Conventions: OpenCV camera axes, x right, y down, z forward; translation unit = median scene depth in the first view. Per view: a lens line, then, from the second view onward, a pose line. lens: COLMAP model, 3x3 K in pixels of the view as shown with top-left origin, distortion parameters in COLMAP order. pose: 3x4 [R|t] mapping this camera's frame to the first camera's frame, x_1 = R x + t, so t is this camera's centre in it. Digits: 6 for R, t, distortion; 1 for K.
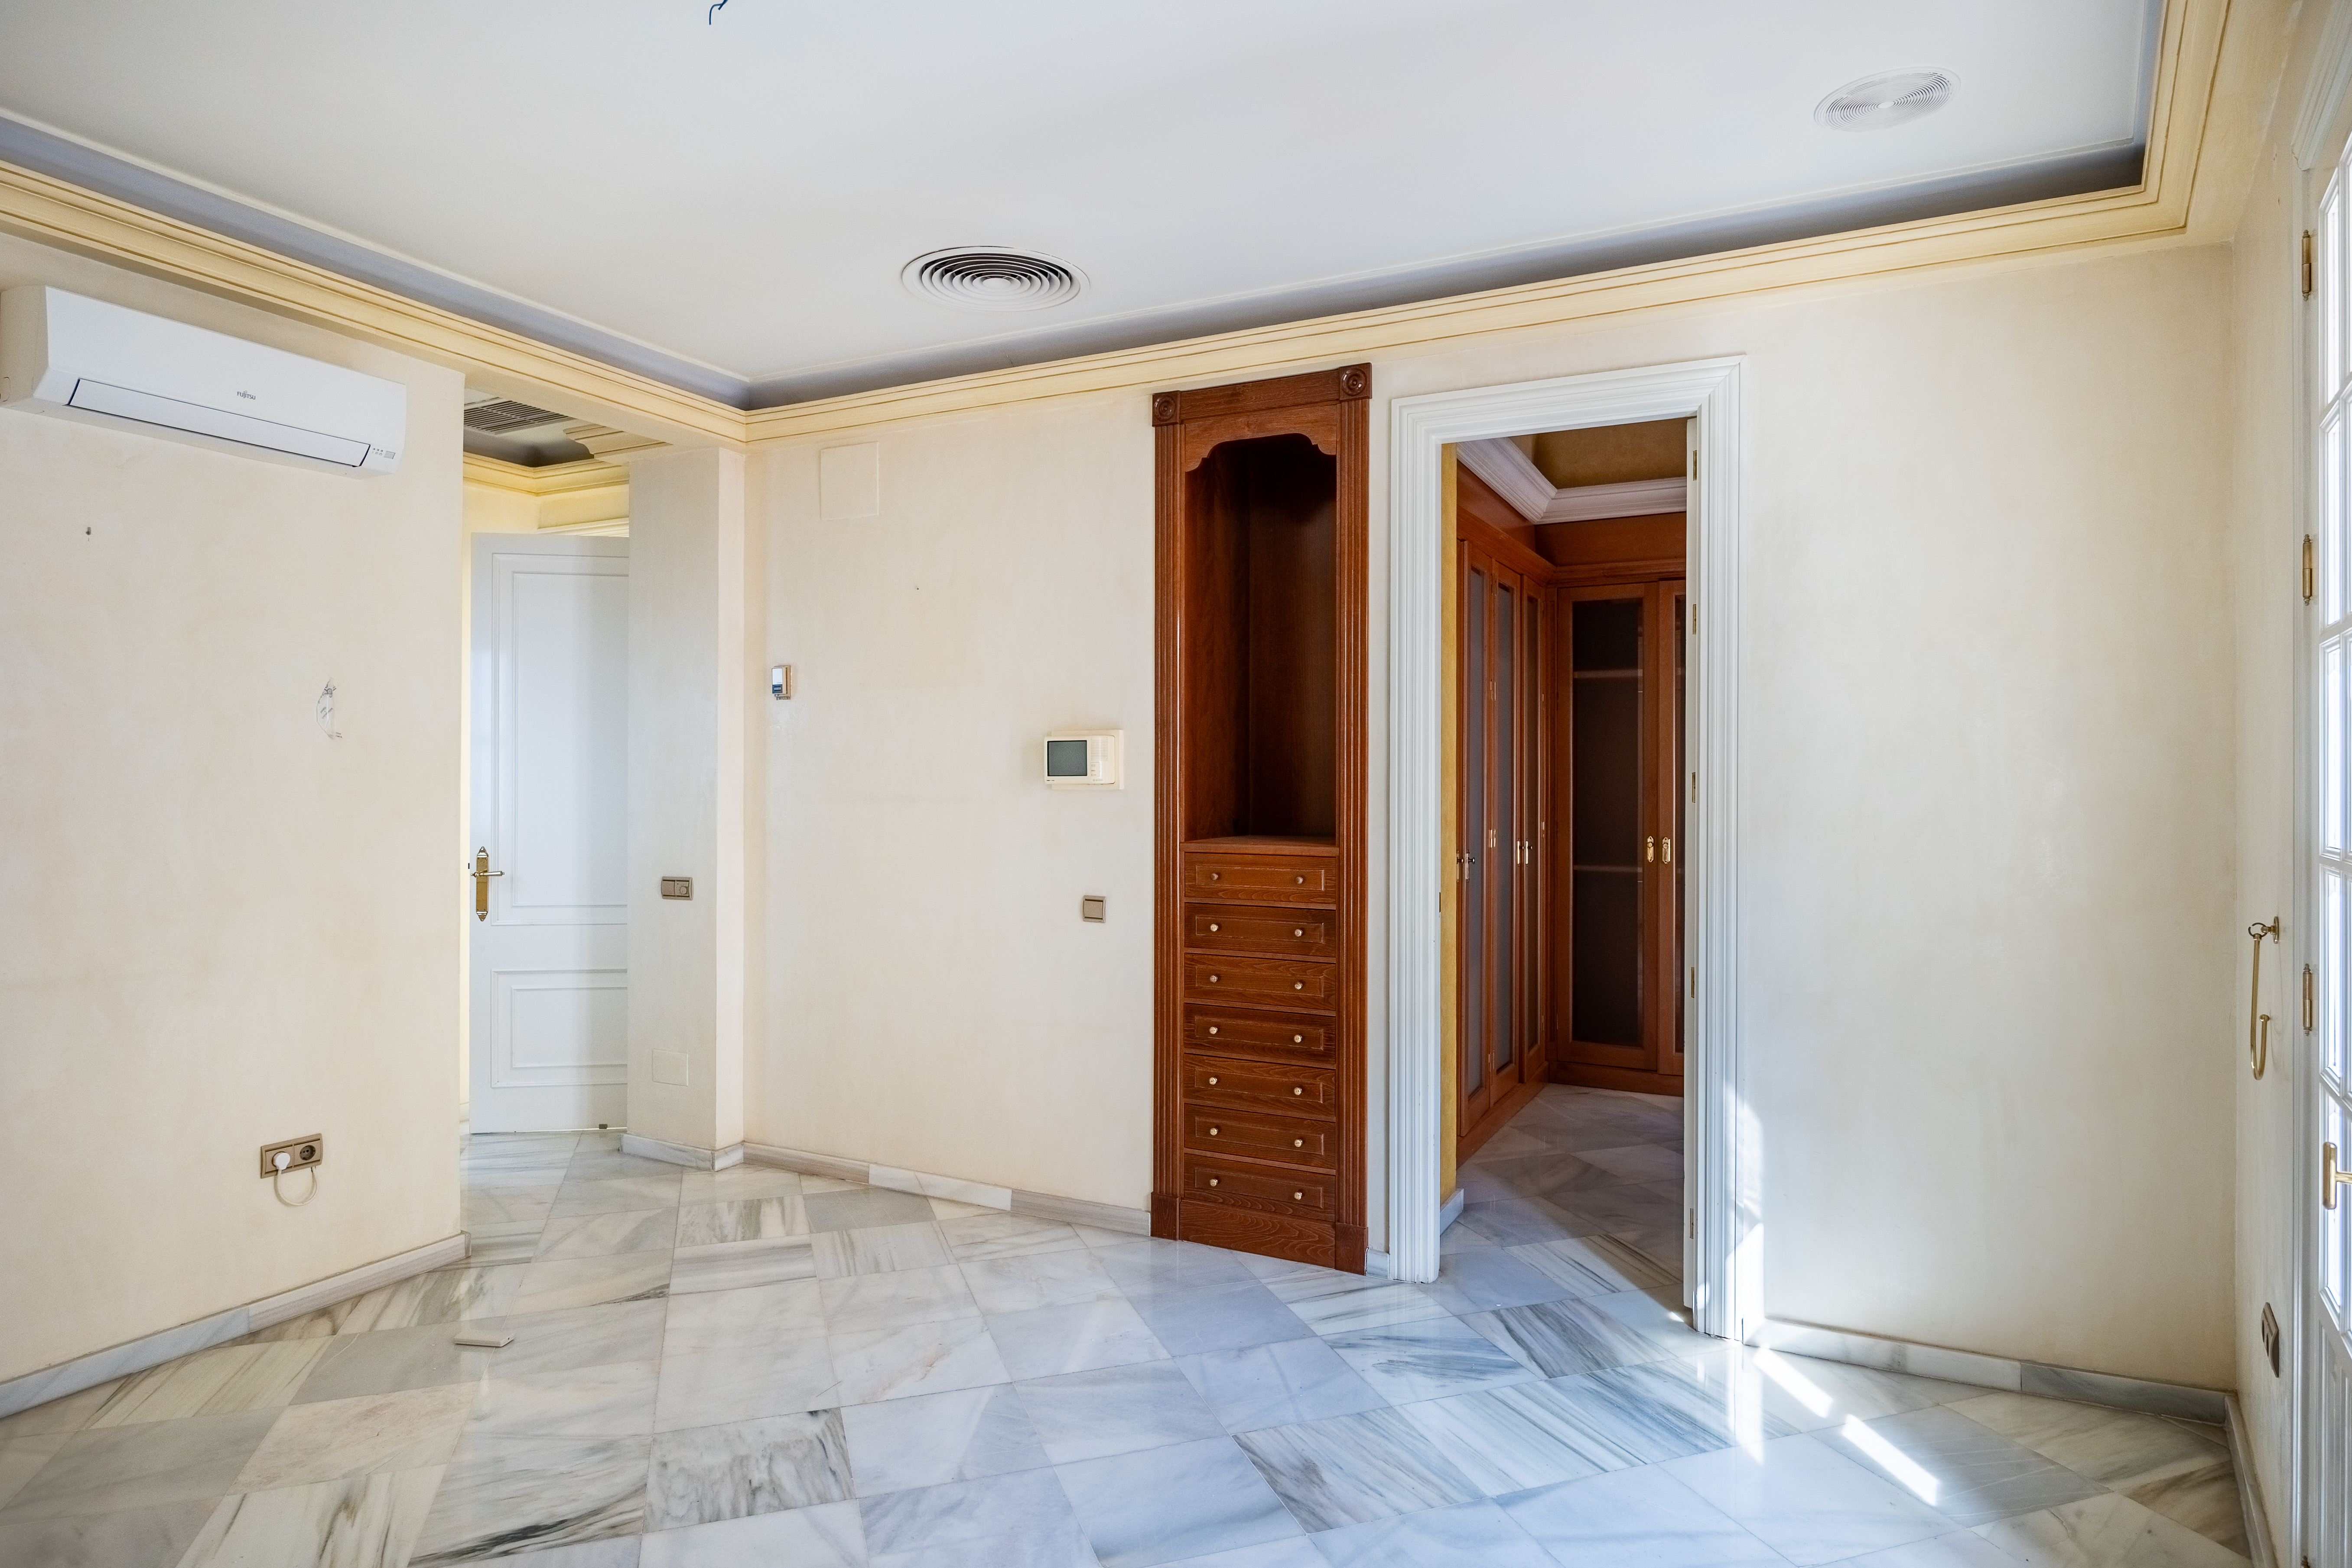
lens RADIAL K [[1320.2, 0, 1176.3], [0, 1320.2, 776.2], [0, 0, 1]] dist [-0.004797, -0.000654]
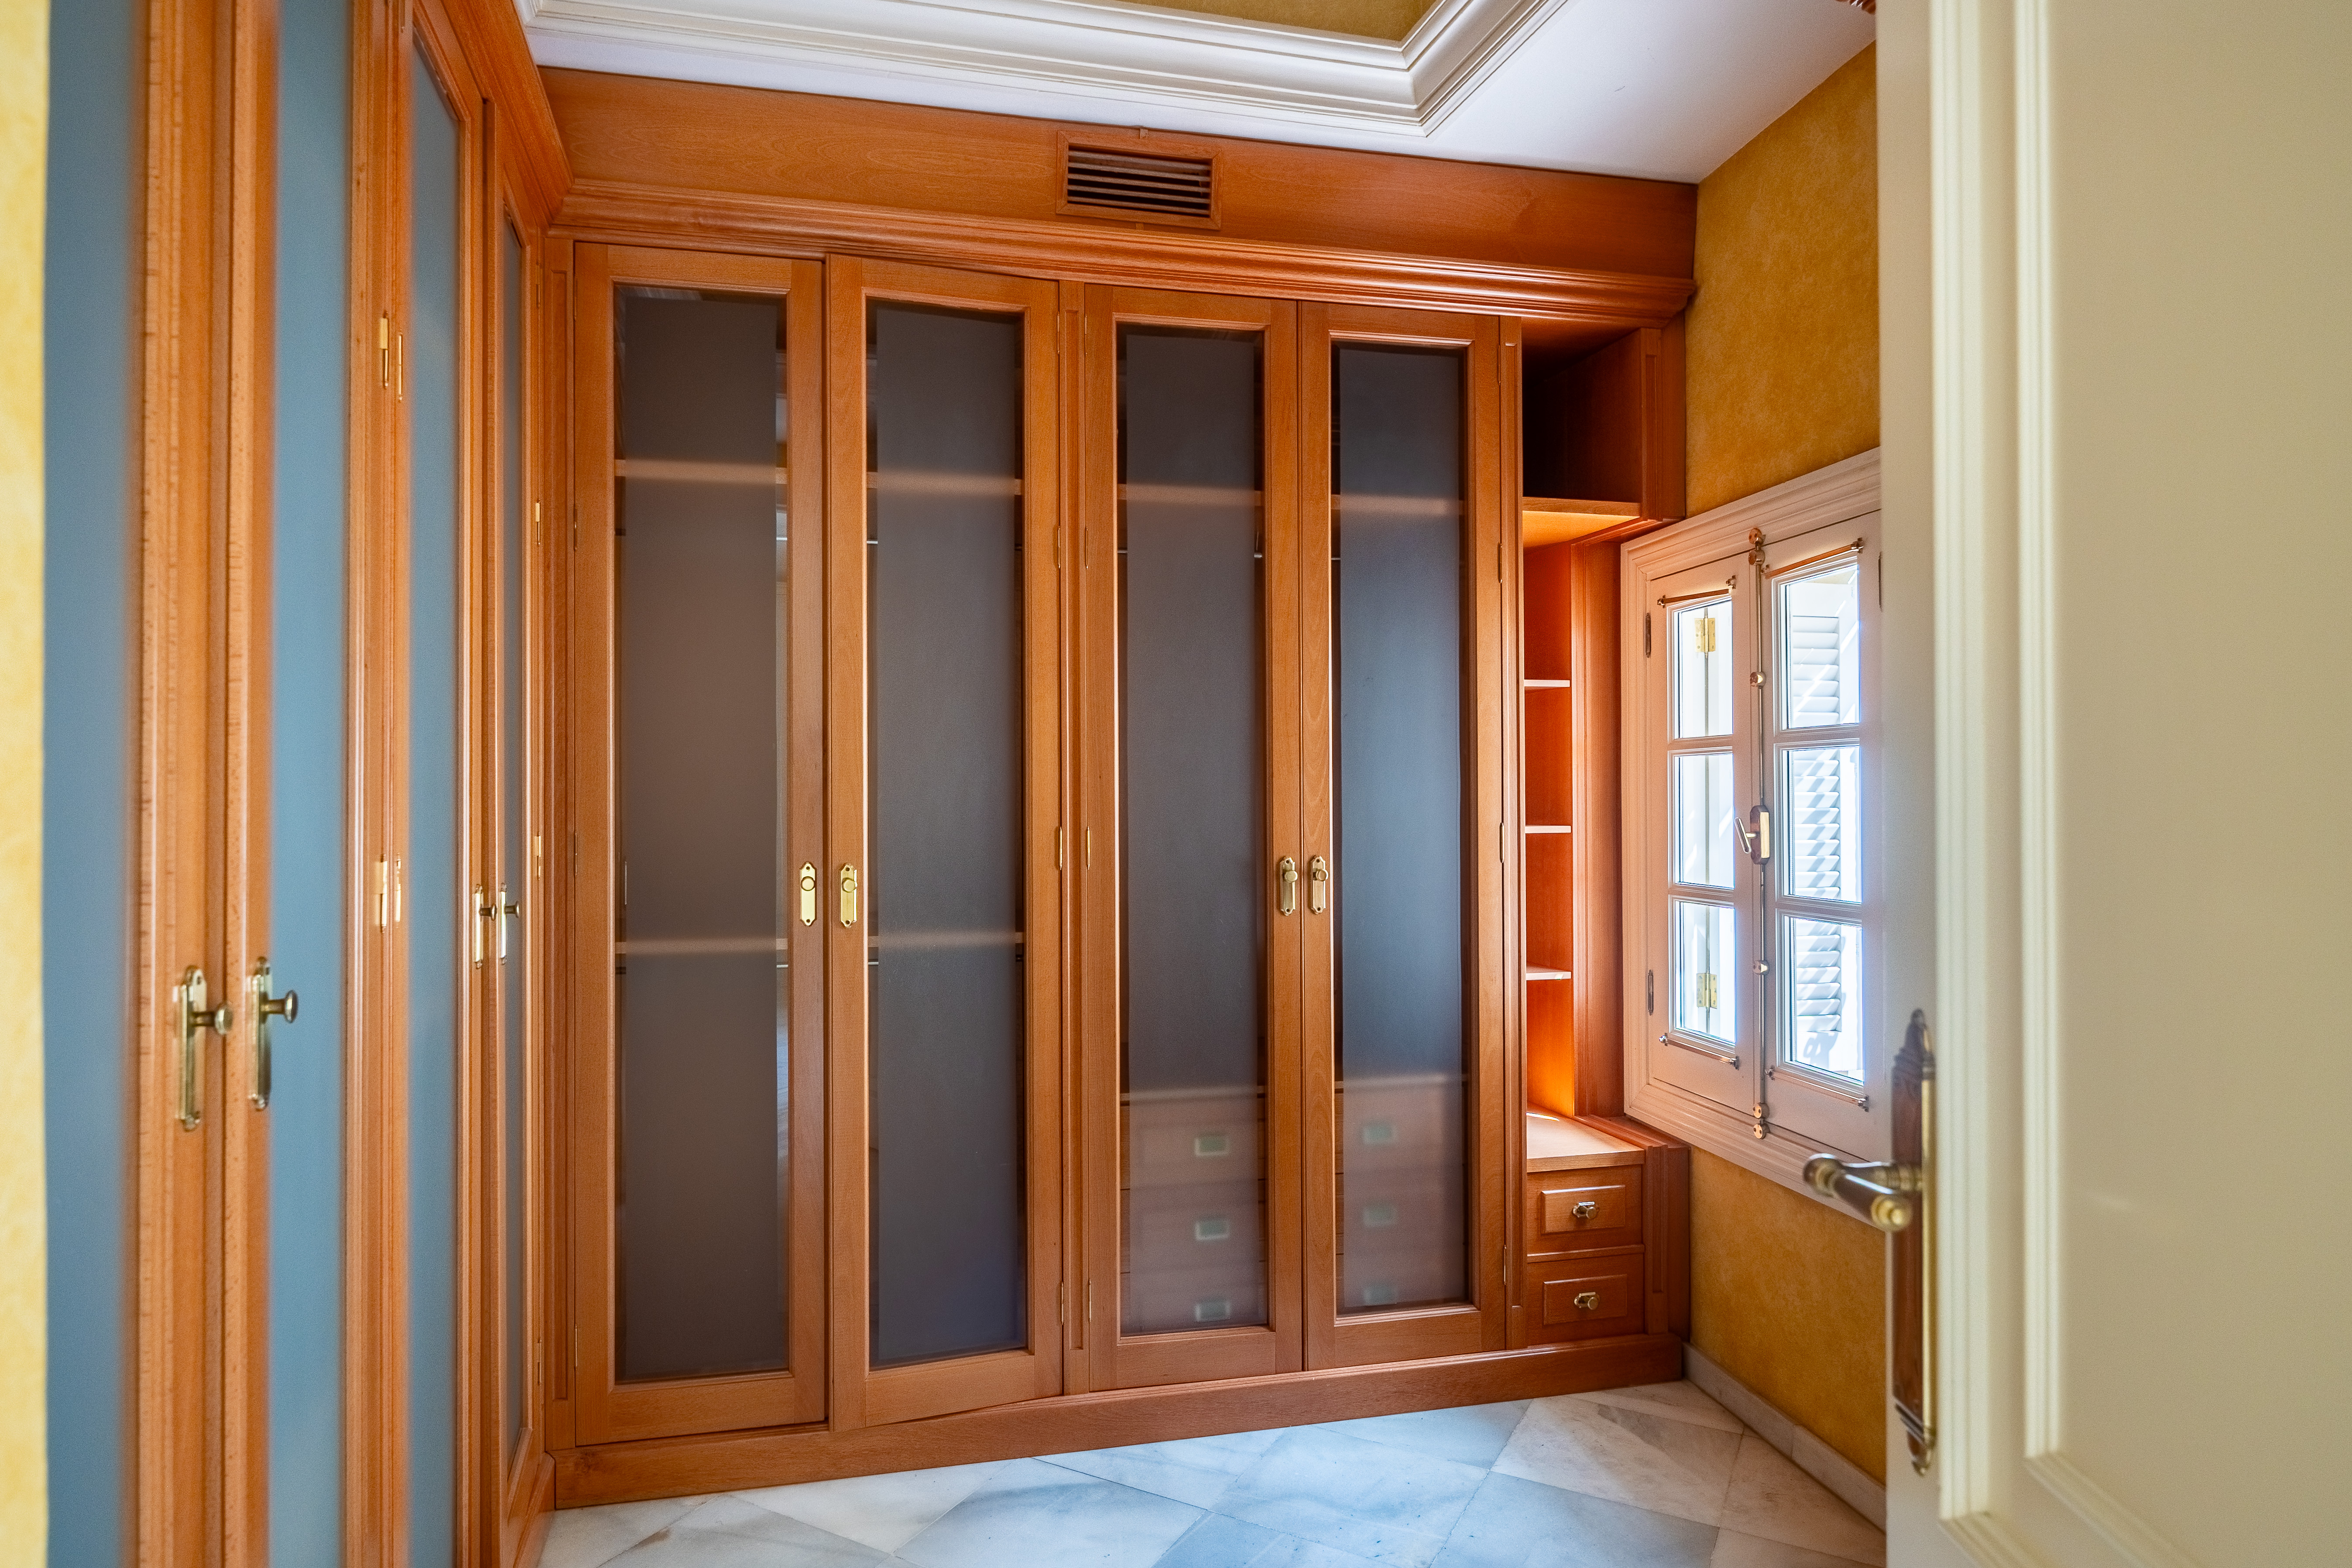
lens RADIAL K [[1425.7, 0, 1172.1], [0, 1425.7, 781.4], [0, 0, 1]] dist [0.006542, 0.000609]
pose [[0.742366, 0.001275, 0.669993, 0.139064], [0.006436, 0.999938, -0.009034, 0.024136], [-0.669964, 0.011019, 0.742312, 0.578622]]
